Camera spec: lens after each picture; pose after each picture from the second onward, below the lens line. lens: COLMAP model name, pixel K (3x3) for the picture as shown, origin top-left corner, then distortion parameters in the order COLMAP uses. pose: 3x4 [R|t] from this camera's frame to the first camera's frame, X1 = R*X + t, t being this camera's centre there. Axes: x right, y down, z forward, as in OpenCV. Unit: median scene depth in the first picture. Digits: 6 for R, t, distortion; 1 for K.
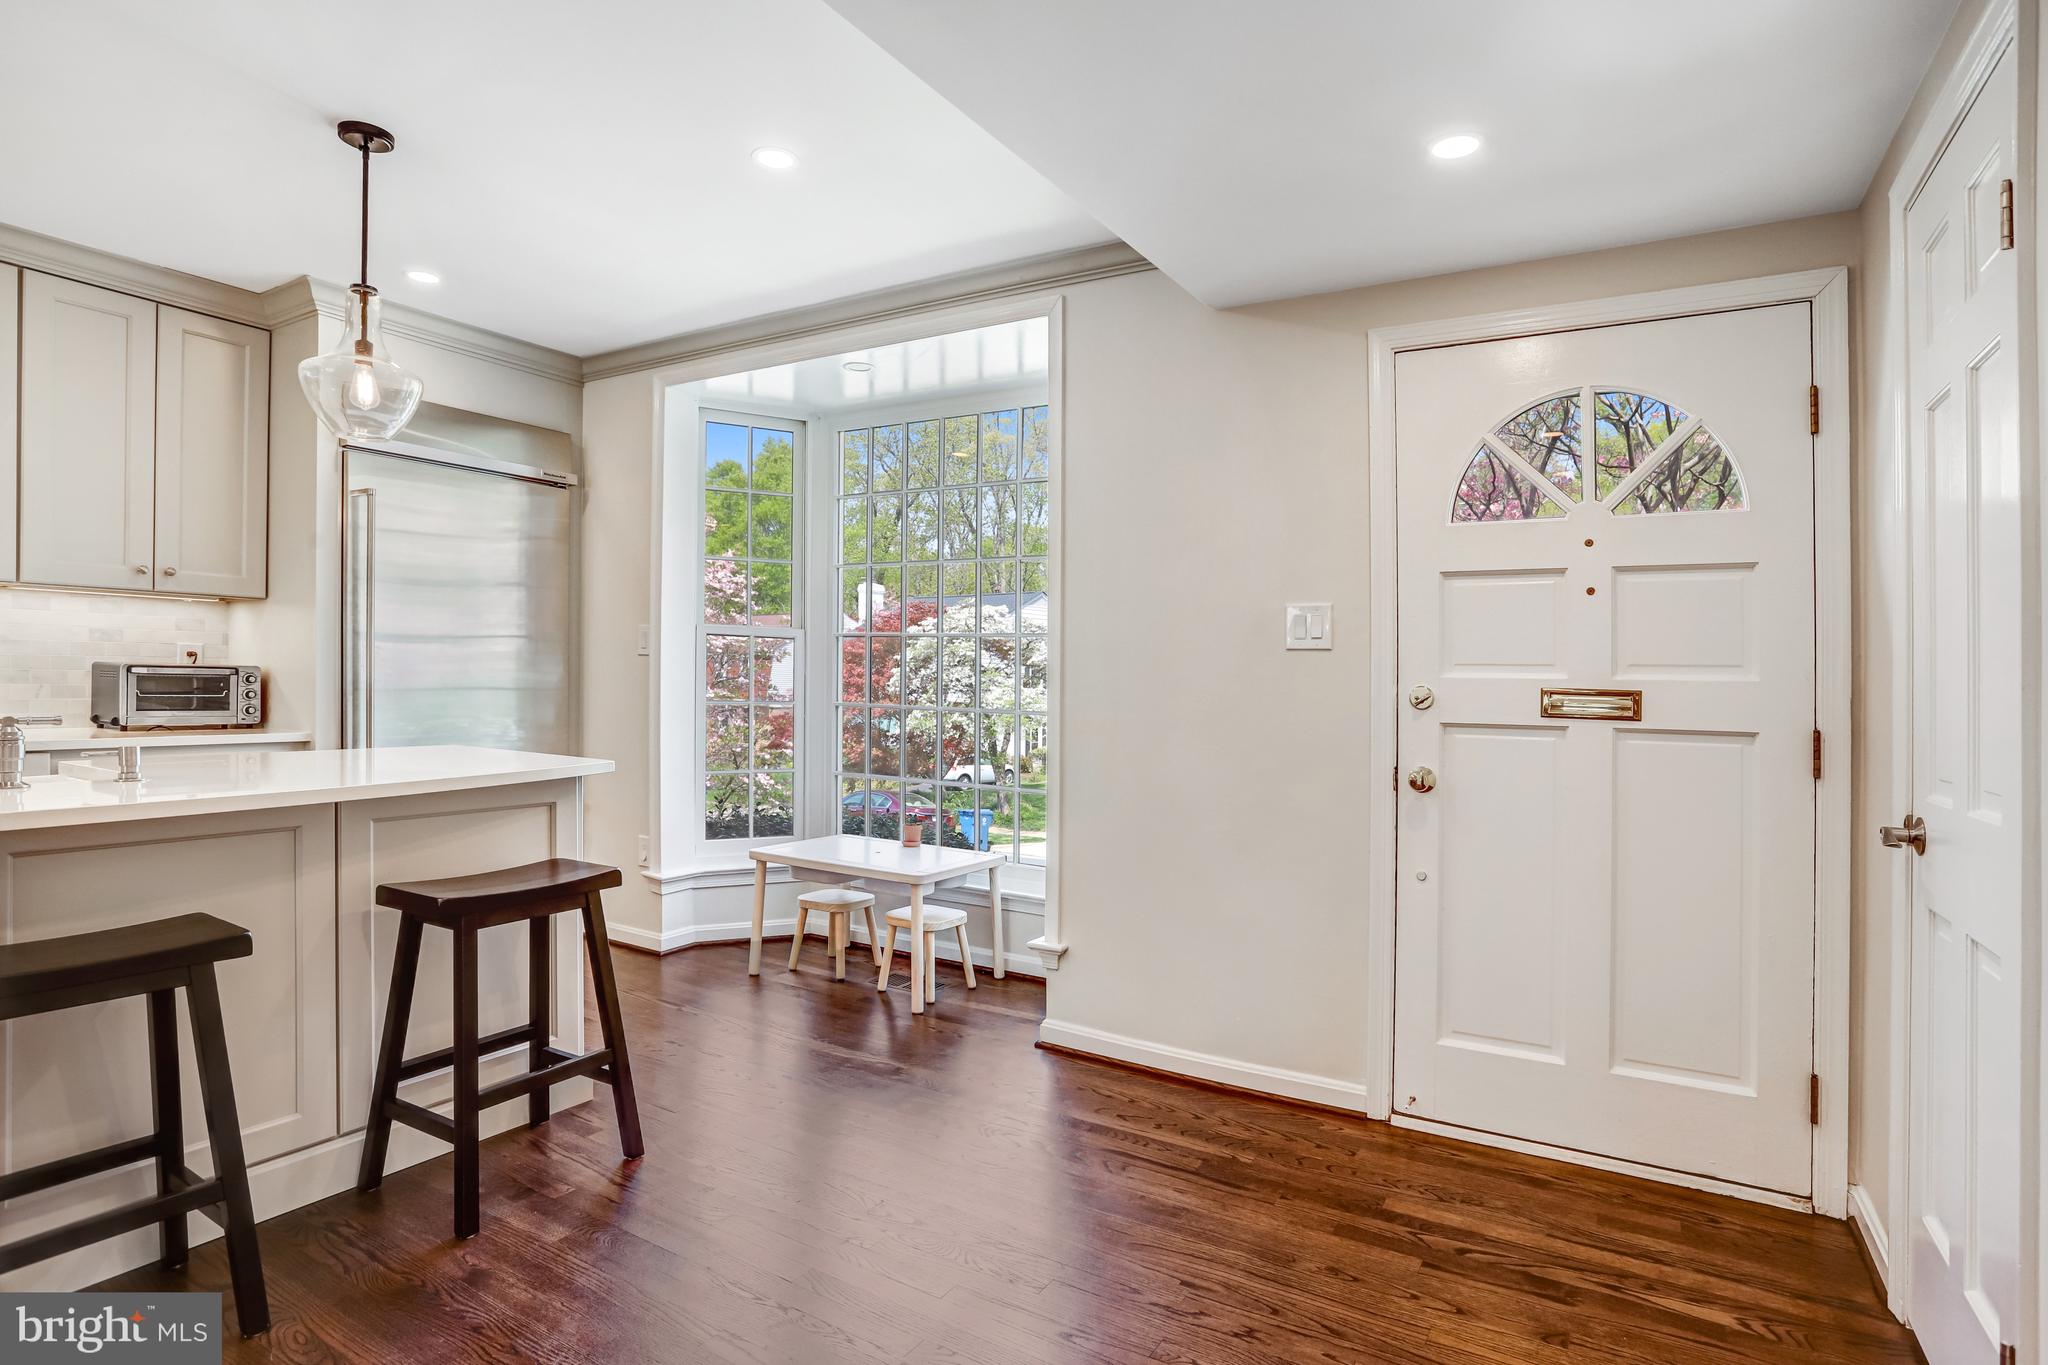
lens RADIAL K [[1050.7, 0, 1037.1], [0, 1050.7, 676.1], [0, 0, 1]] dist [-0.076945, 0.039767]
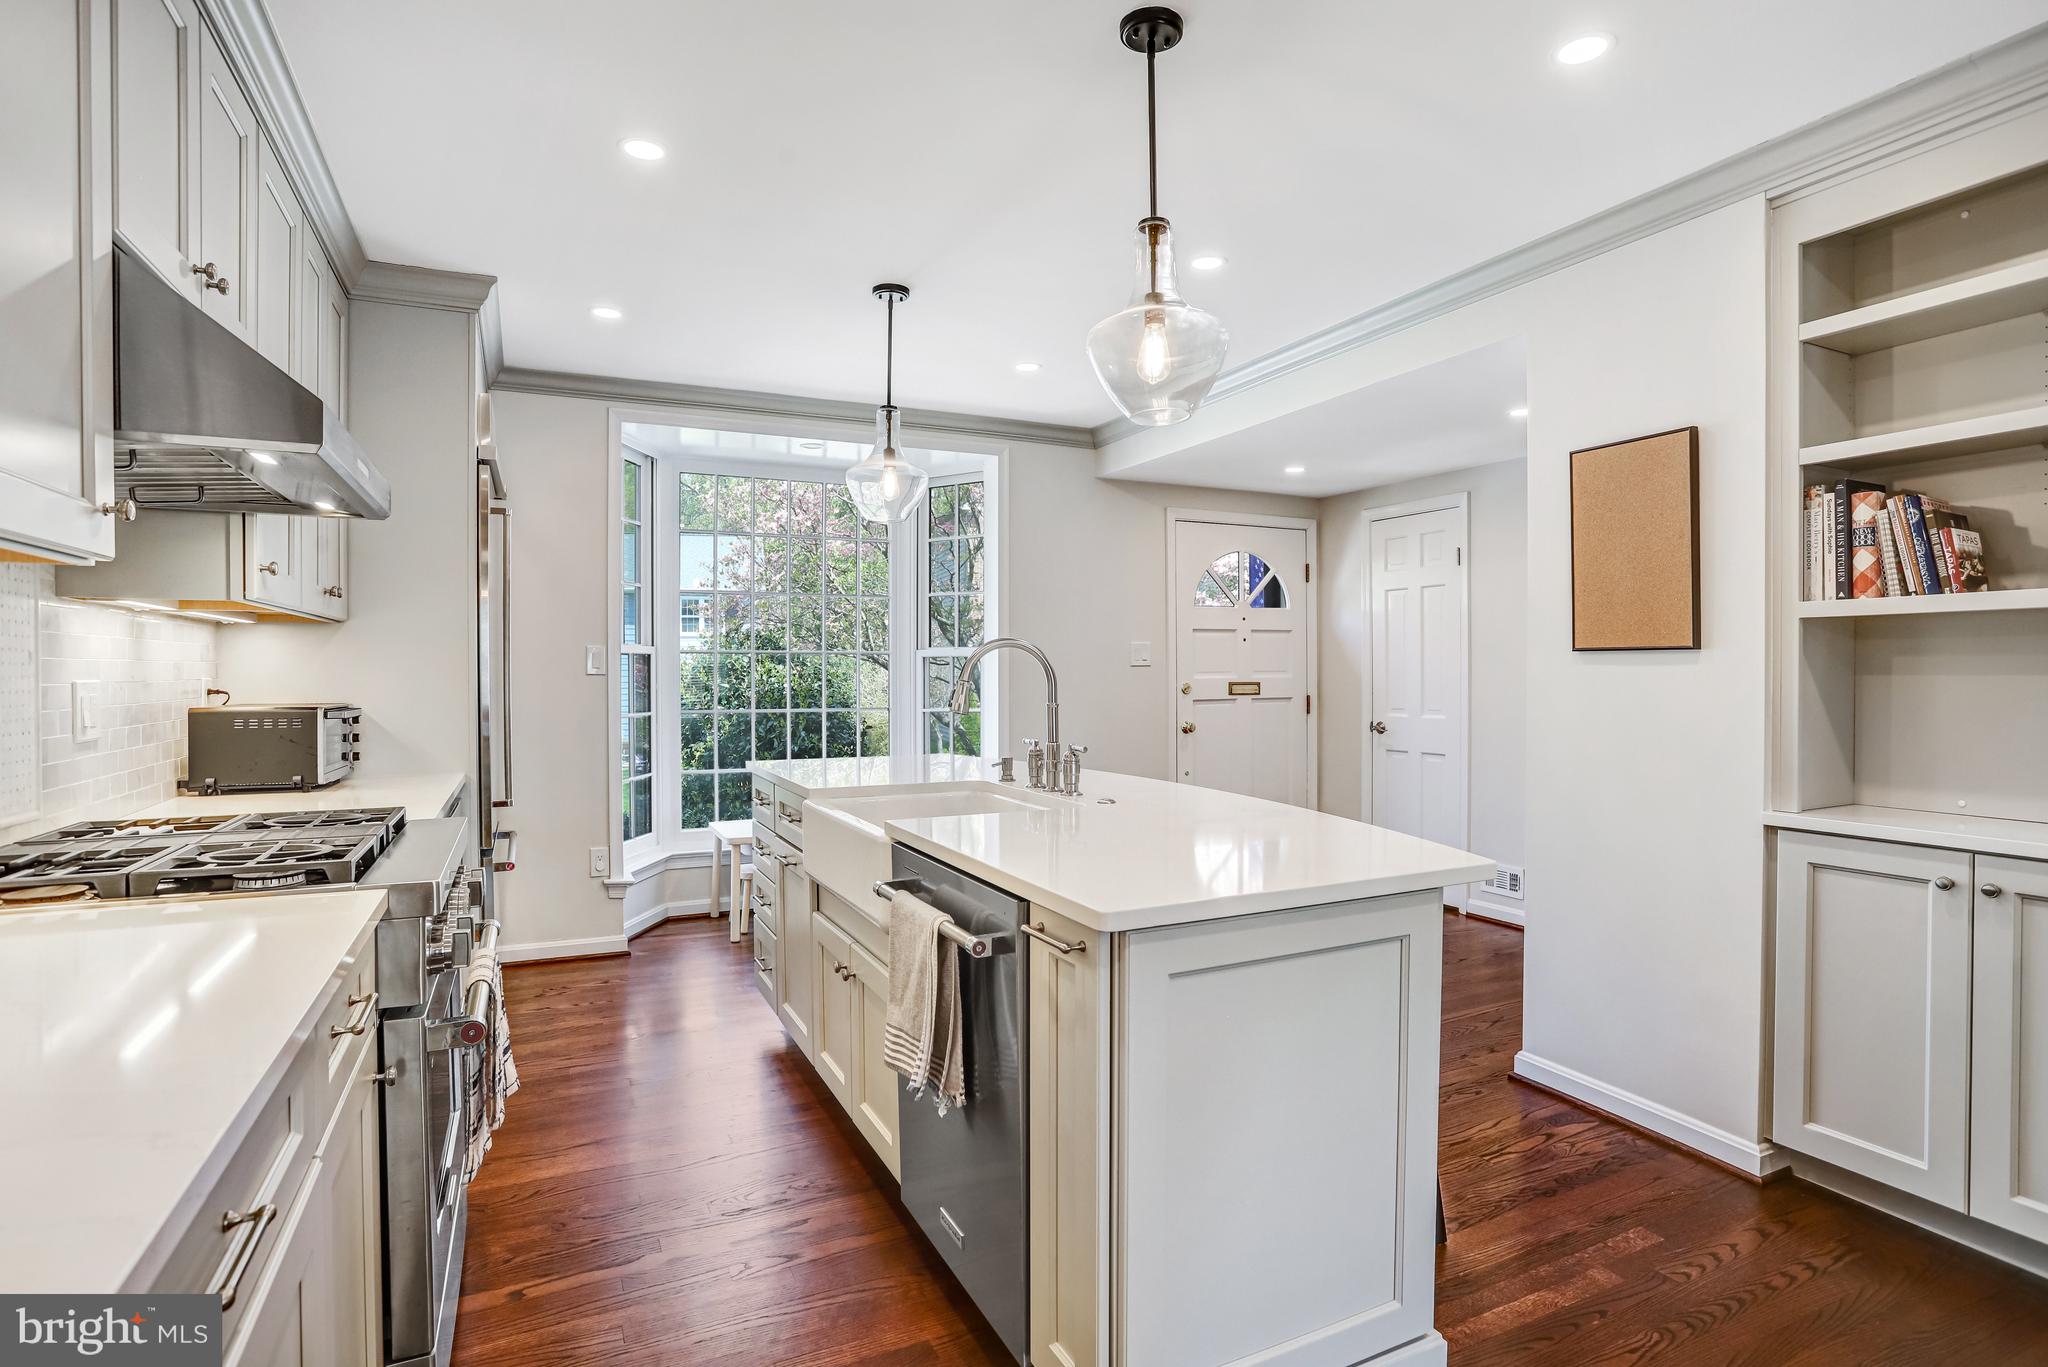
lens RADIAL K [[1050.7, 0, 1037.1], [0, 1050.7, 677.1], [0, 0, 1]] dist [-0.076945, 0.039767]
pose [[0.544719, -0.029039, 0.838116, -1.669897], [0.009702, 0.999552, 0.028327, -0.068664], [-0.838562, -0.007299, 0.544757, 0.107462]]
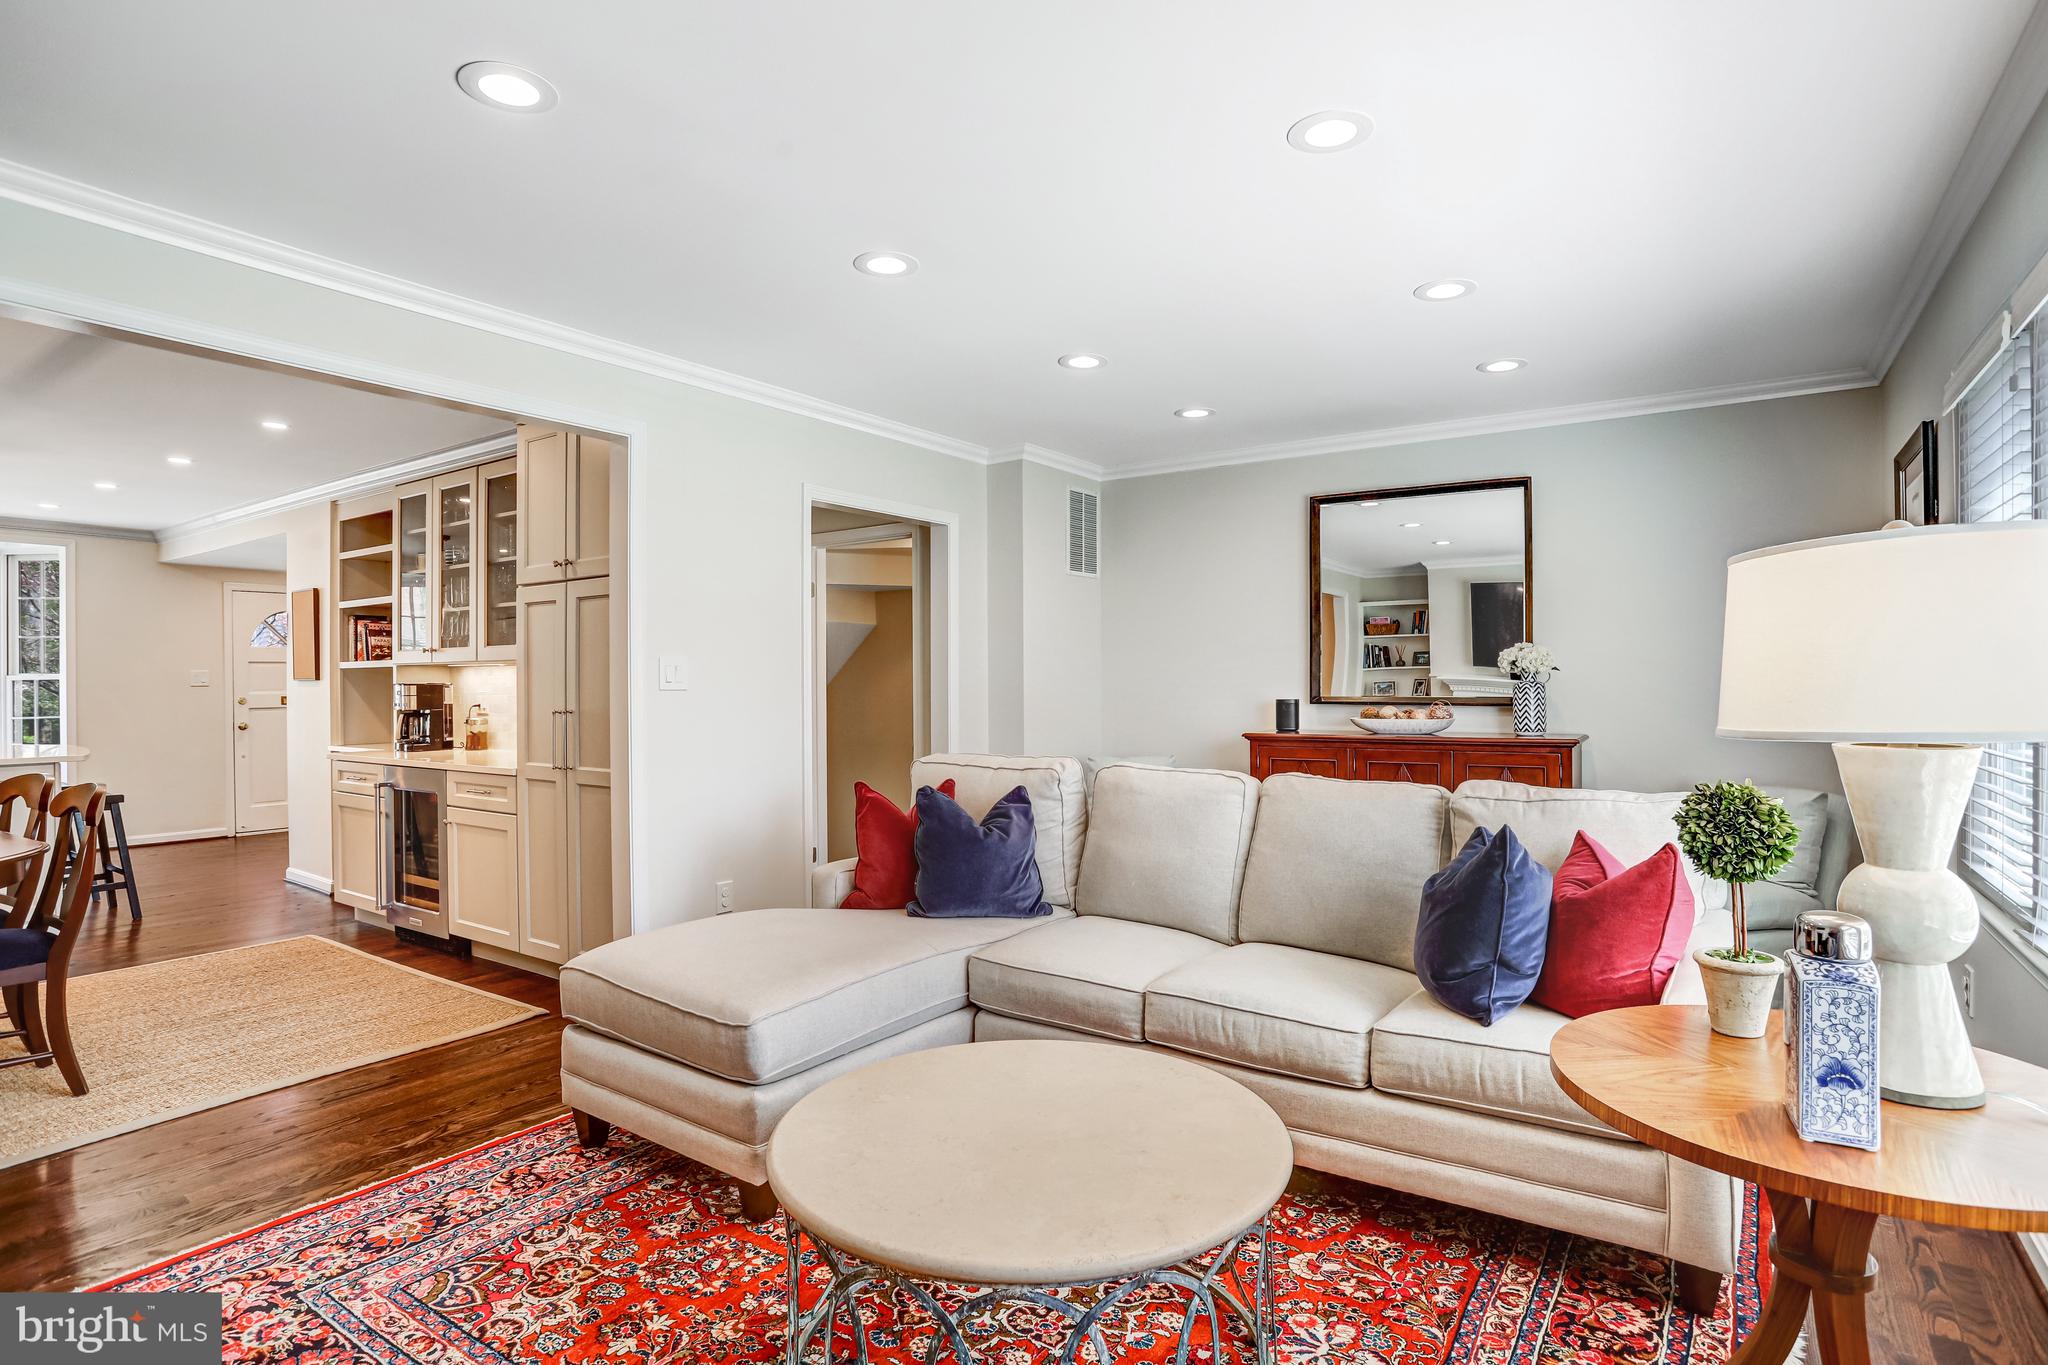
lens RADIAL K [[1050.7, 0, 1037.1], [0, 1050.7, 676.1], [0, 0, 1]] dist [-0.076945, 0.039767]
pose [[0.056525, -0.016518, 0.998265, -2.791078], [0.002280, 0.999863, 0.016415, -0.107064], [-0.998399, 0.001348, 0.056555, -1.729313]]
